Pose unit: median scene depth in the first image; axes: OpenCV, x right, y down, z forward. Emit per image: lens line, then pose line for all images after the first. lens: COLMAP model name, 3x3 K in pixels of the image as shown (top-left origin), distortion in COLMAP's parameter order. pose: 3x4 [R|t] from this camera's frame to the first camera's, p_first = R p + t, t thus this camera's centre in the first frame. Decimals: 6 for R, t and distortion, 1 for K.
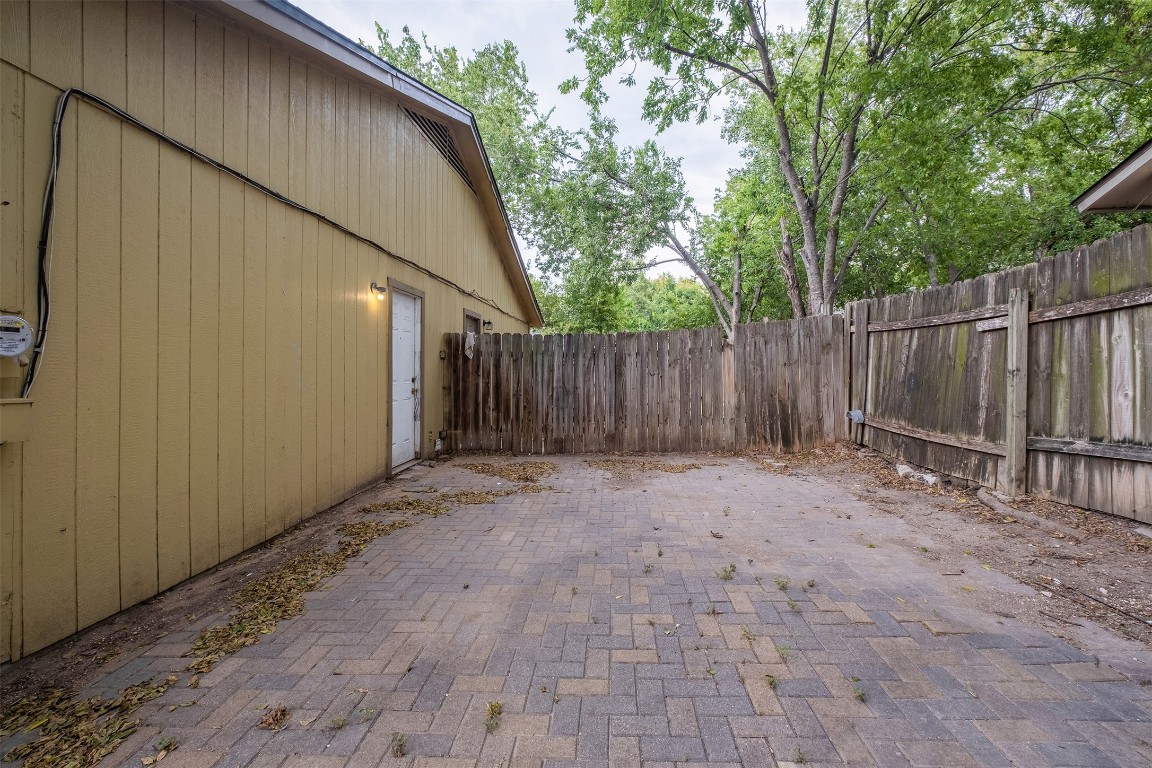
lens RADIAL K [[504.7, 0, 575.1], [0, 504.7, 376.5], [0, 0, 1]] dist [-0.000684, -0.001019]
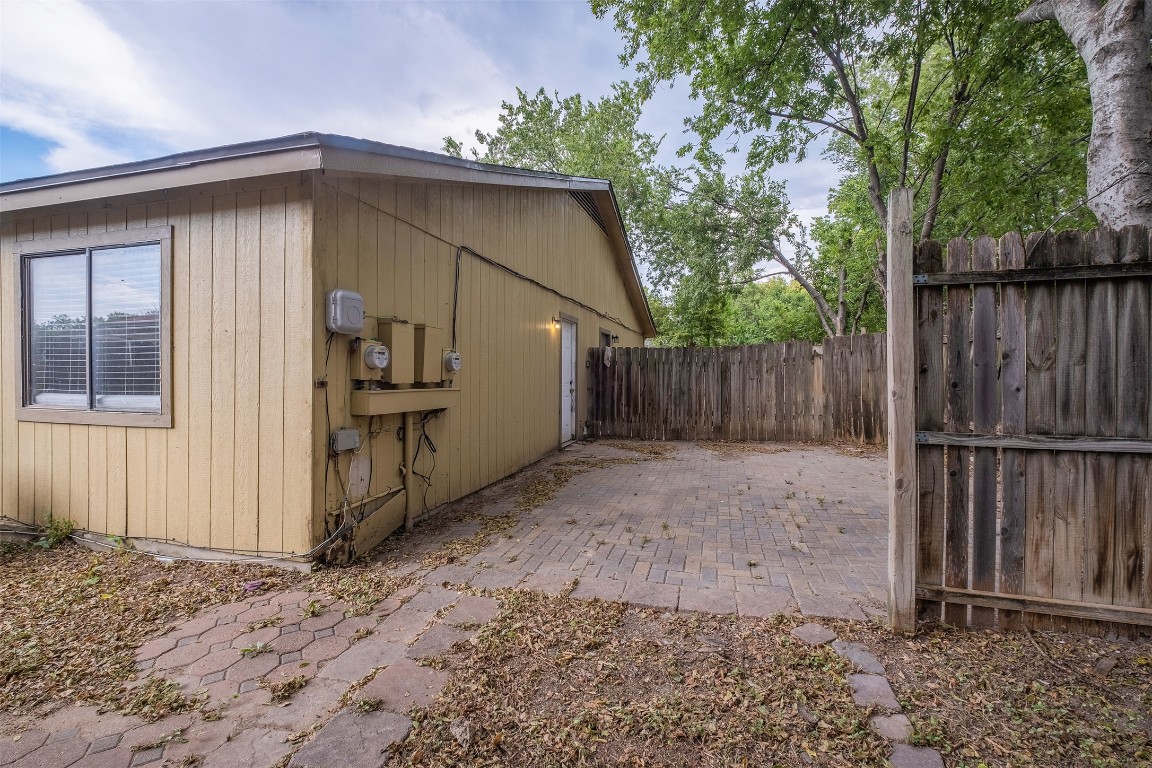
lens RADIAL K [[504.7, 0, 575.7], [0, 504.7, 386.3], [0, 0, 1]] dist [-0.000684, -0.001019]
pose [[0.979343, 0.004067, -0.202165, -0.023152], [-0.002087, 0.999948, 0.010007, 0.002779], [0.202195, -0.009379, 0.979300, -0.315060]]
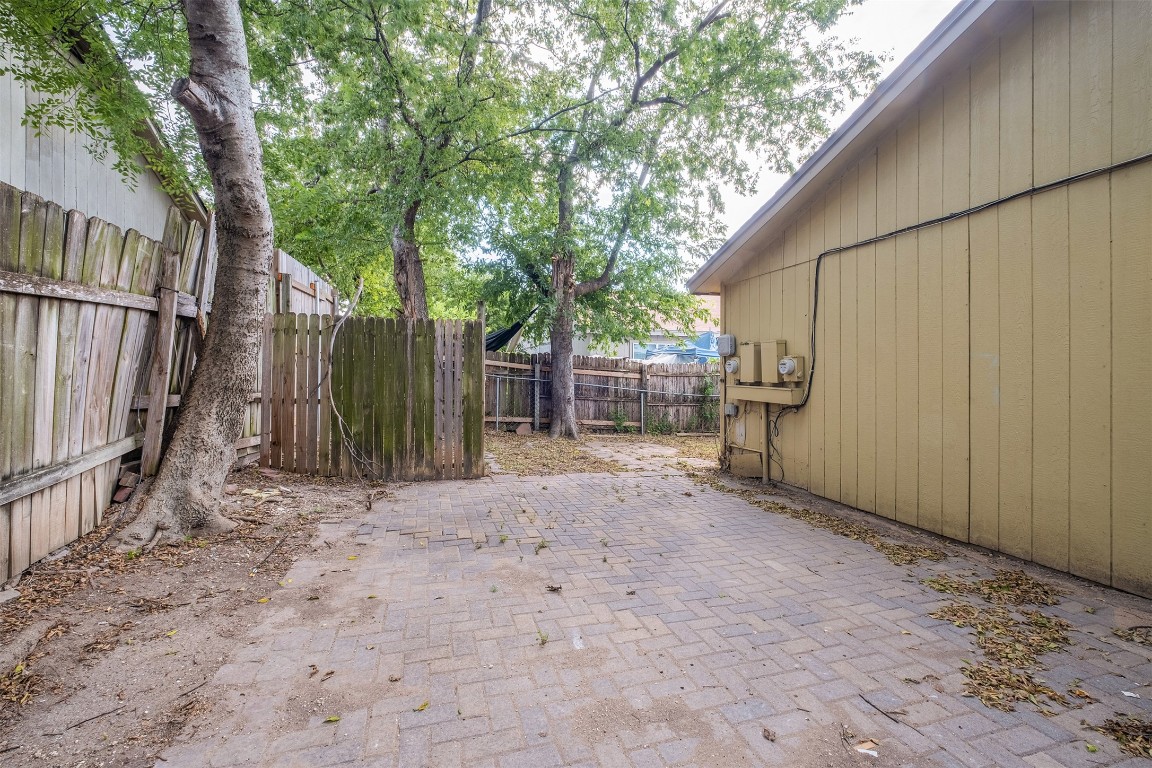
lens RADIAL K [[504.7, 0, 576.1], [0, 504.7, 373.1], [0, 0, 1]] dist [-0.000684, -0.001019]
pose [[-0.936295, -0.004450, -0.351187, 0.237676], [-0.009040, 0.999894, 0.011432, -0.015656], [0.351099, 0.013878, -0.936235, 0.787245]]
